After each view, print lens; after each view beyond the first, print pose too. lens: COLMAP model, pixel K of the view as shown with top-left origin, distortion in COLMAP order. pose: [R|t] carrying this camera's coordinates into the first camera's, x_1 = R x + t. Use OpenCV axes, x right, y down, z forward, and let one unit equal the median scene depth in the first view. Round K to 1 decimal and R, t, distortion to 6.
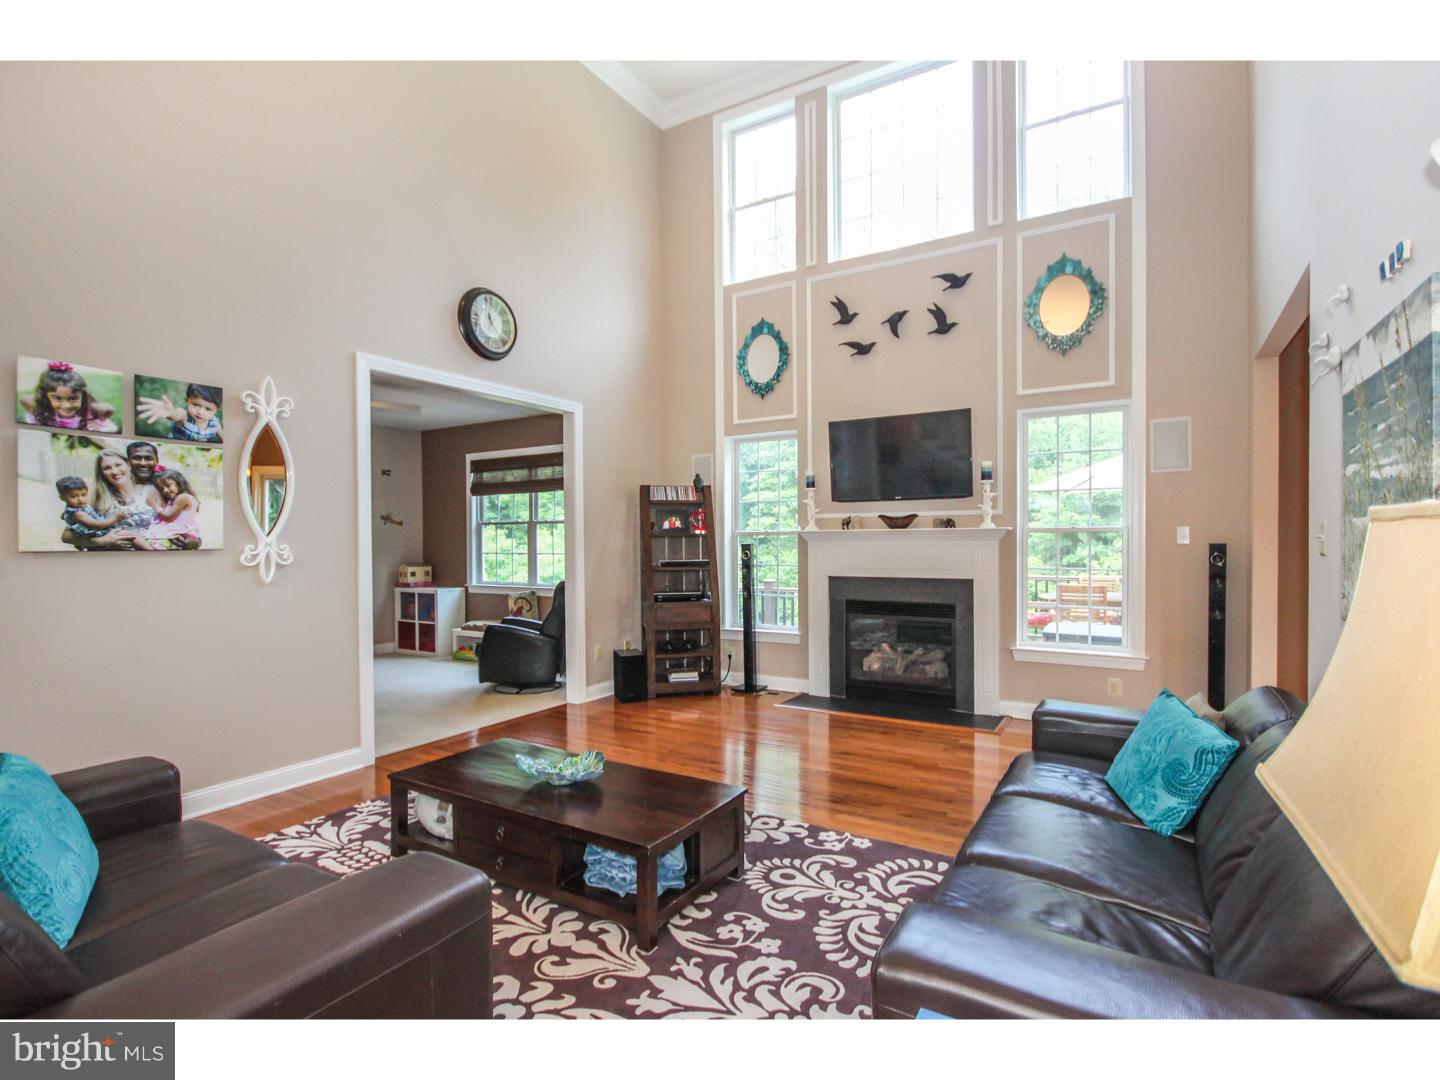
lens RADIAL K [[701.5, 0, 738.7], [0, 701.5, 544.3], [0, 0, 1]] dist [-0.000494, -0.002657]
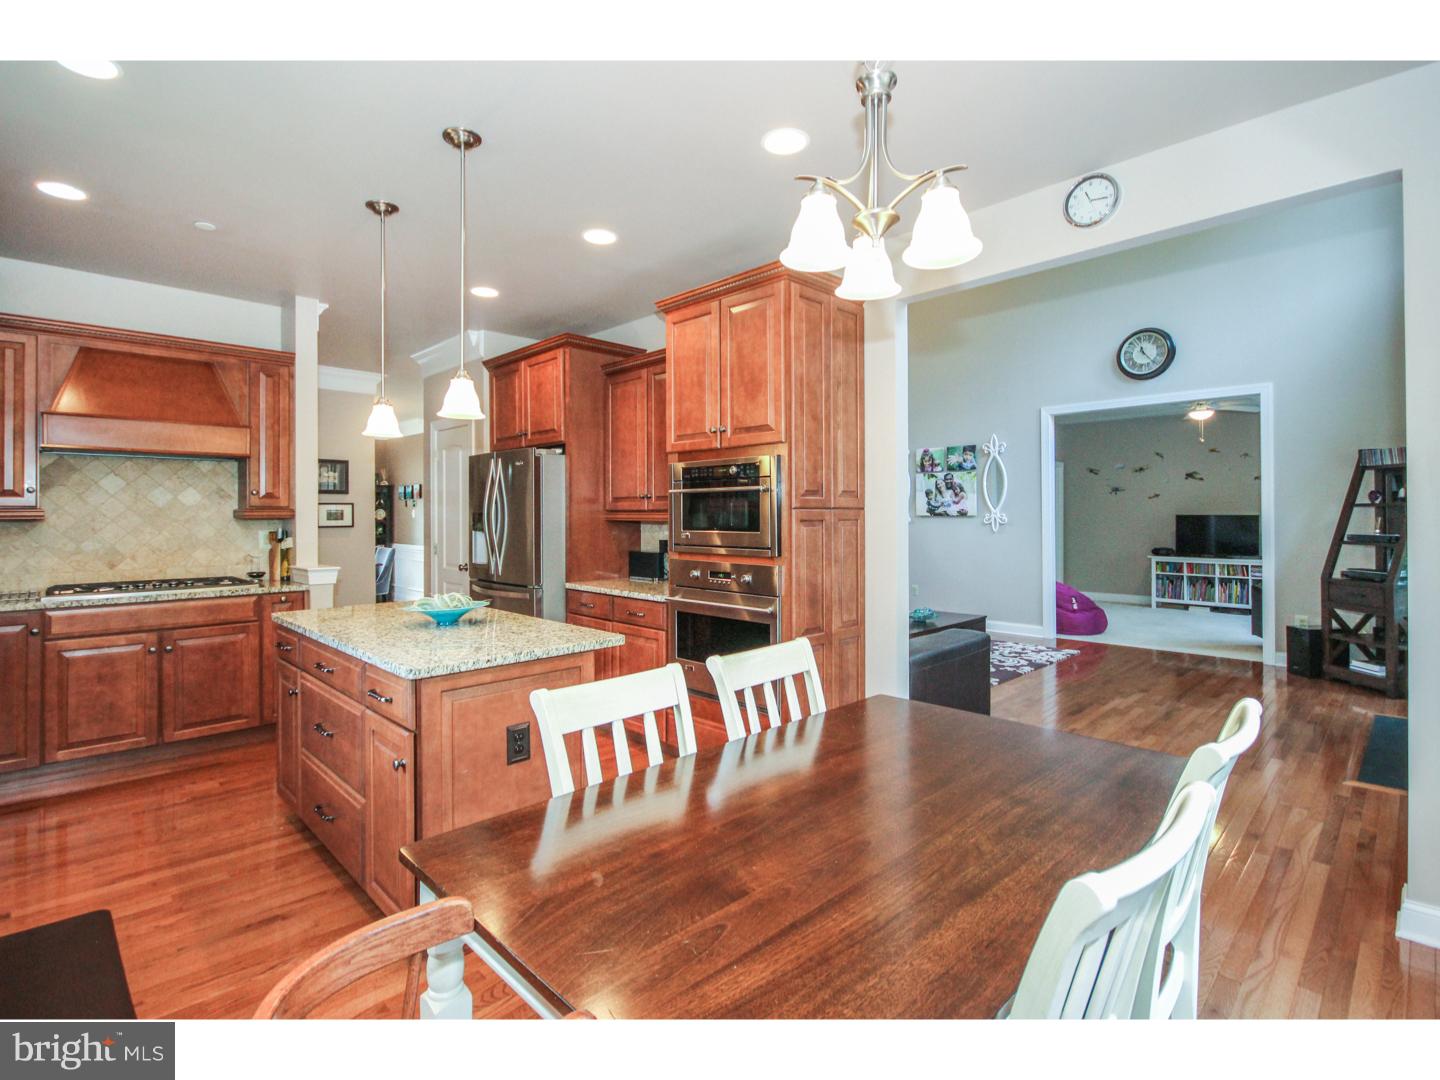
lens RADIAL K [[701.5, 0, 716.6], [0, 701.5, 510.7], [0, 0, 1]] dist [-0.000494, -0.002657]
pose [[-0.259815, 0.001527, -0.965657, 1.740911], [0.000207, 0.999999, 0.001526, -0.012949], [0.965658, 0.000197, -0.259815, 0.805225]]
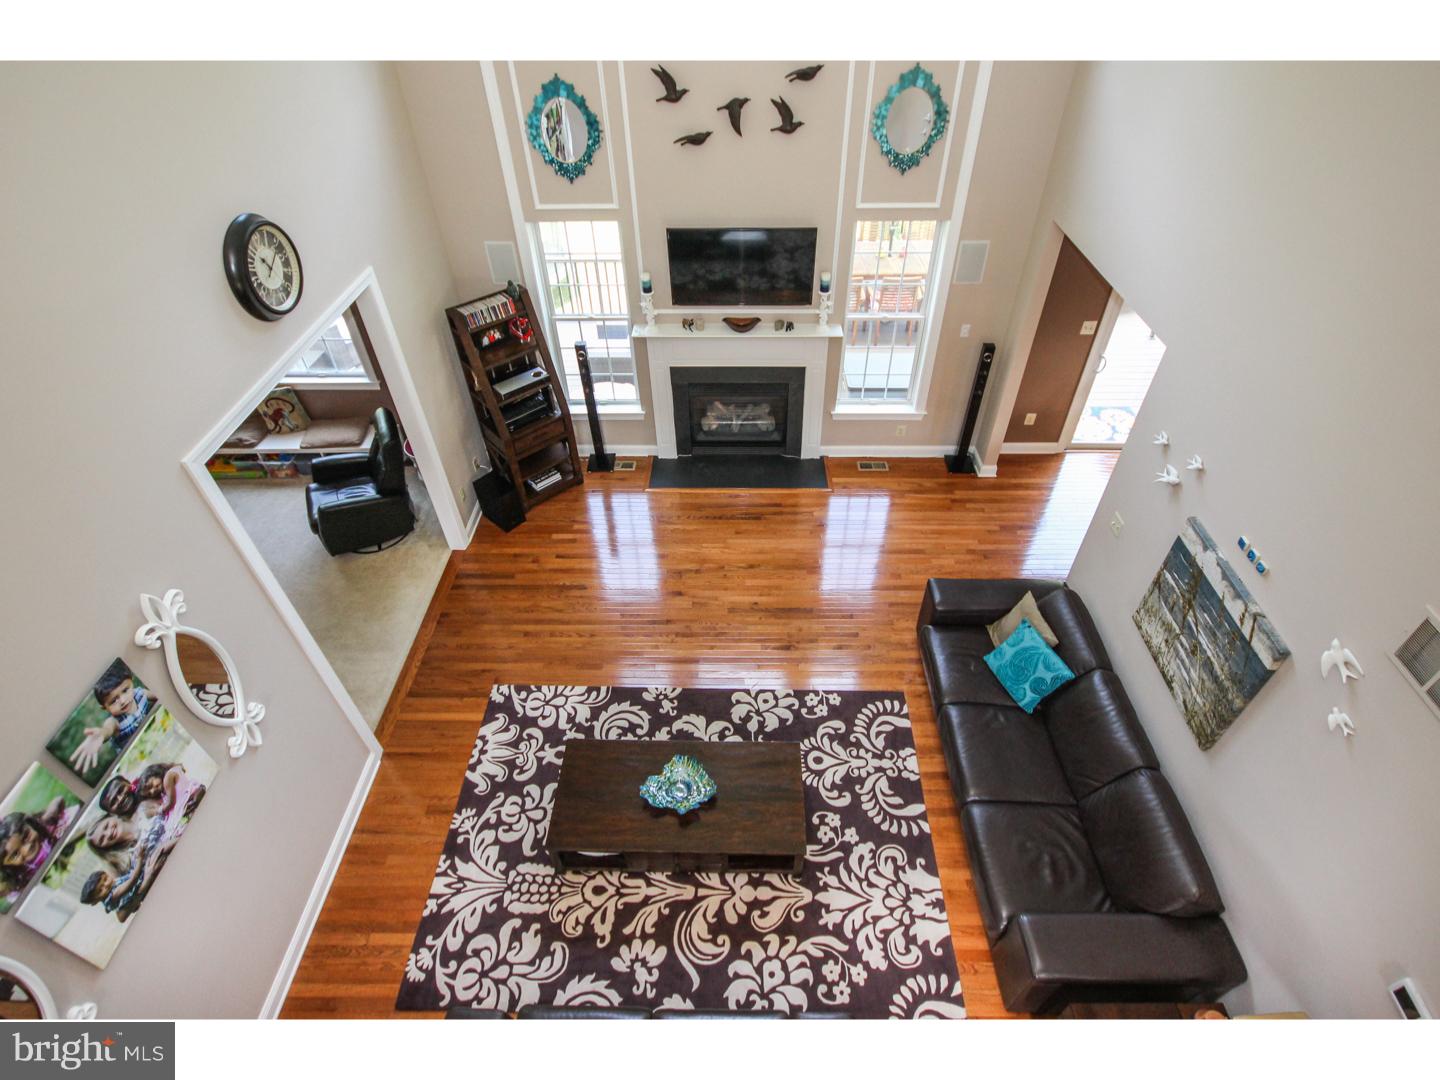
lens RADIAL K [[701.5, 0, 741.8], [0, 701.5, 456.9], [0, 0, 1]] dist [-0.000494, -0.002657]
pose [[0.866401, -0.307791, 0.393211, -0.408550], [-0.001158, 0.786206, 0.617964, -0.872235], [-0.499348, -0.535860, 0.680813, 0.296007]]
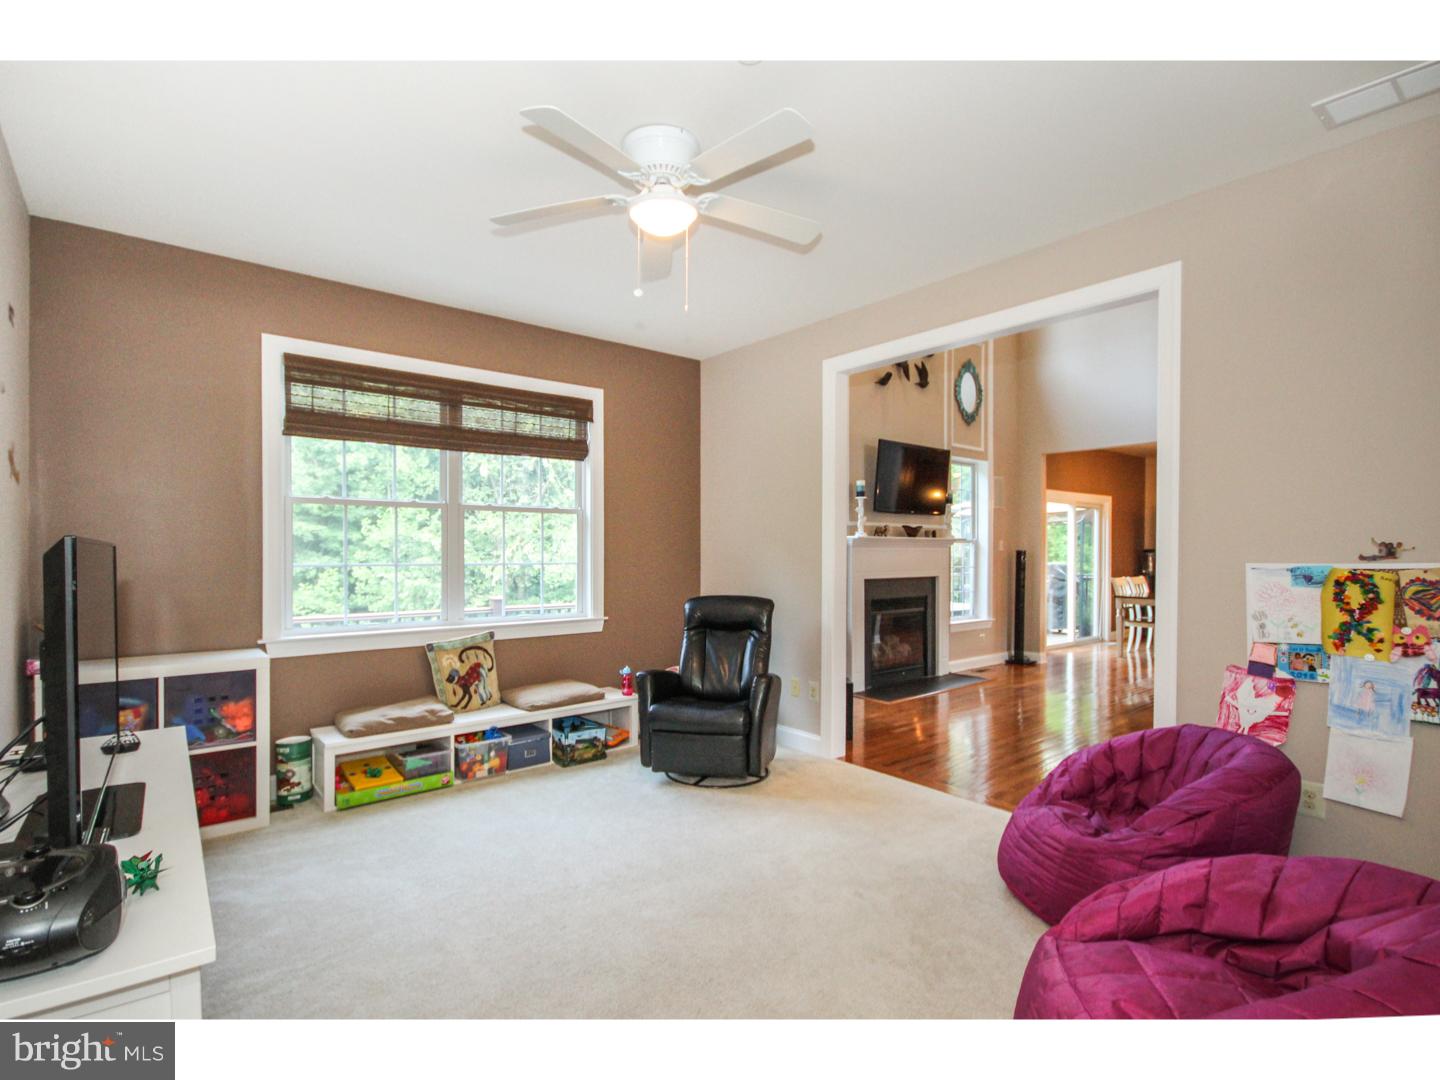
lens RADIAL K [[701.5, 0, 729.2], [0, 701.5, 549.0], [0, 0, 1]] dist [-0.000494, -0.002657]
pose [[0.343085, 0.002860, 0.939300, -1.722381], [-0.007392, 0.999973, -0.000345, 0.001840], [-0.939275, -0.006825, 0.343097, 1.455994]]
